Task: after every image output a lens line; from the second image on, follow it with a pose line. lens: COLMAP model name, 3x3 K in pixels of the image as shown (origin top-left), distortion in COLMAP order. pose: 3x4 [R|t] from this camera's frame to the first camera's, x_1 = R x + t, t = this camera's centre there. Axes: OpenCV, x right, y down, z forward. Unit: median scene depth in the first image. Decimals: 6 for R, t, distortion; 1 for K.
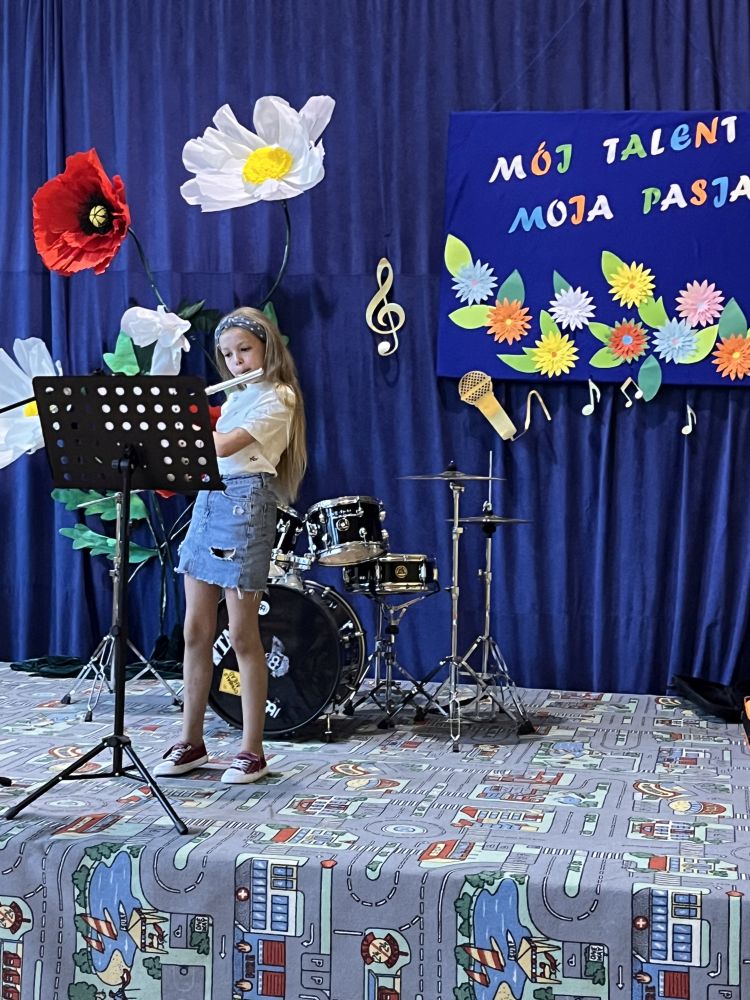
lens RADIAL K [[1588.6, 0, 366.2], [0, 1588.6, 520.9], [0, 0, 1]] dist [0.181718, -0.746631]
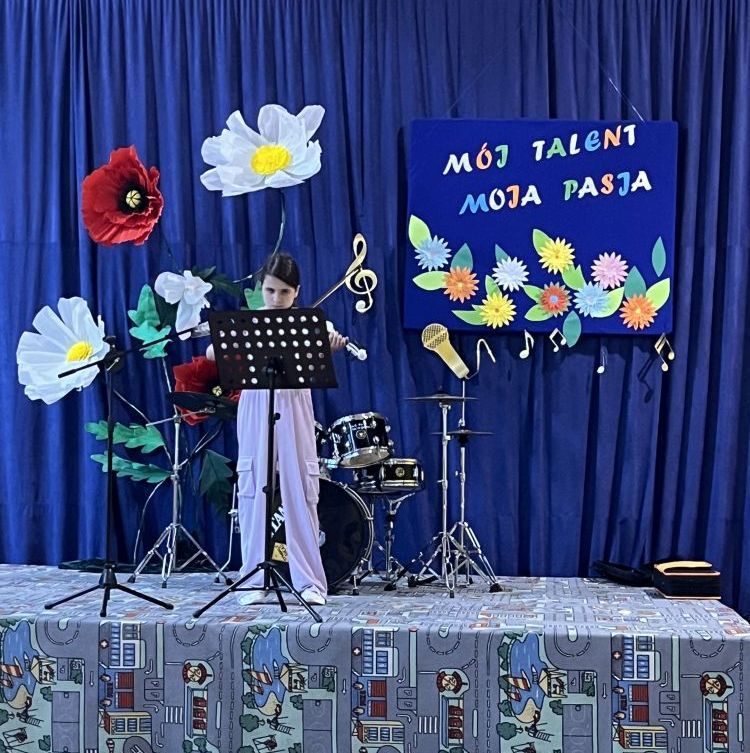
lens RADIAL K [[1706.2, 0, 373.5], [0, 1706.2, 484.6], [0, 0, 1]] dist [0.153120, -0.550438]
pose [[0.994298, -0.010825, 0.106090, -0.126452], [0.012539, 0.999801, -0.015507, 0.054170], [-0.105901, 0.016749, 0.994236, -0.339380]]
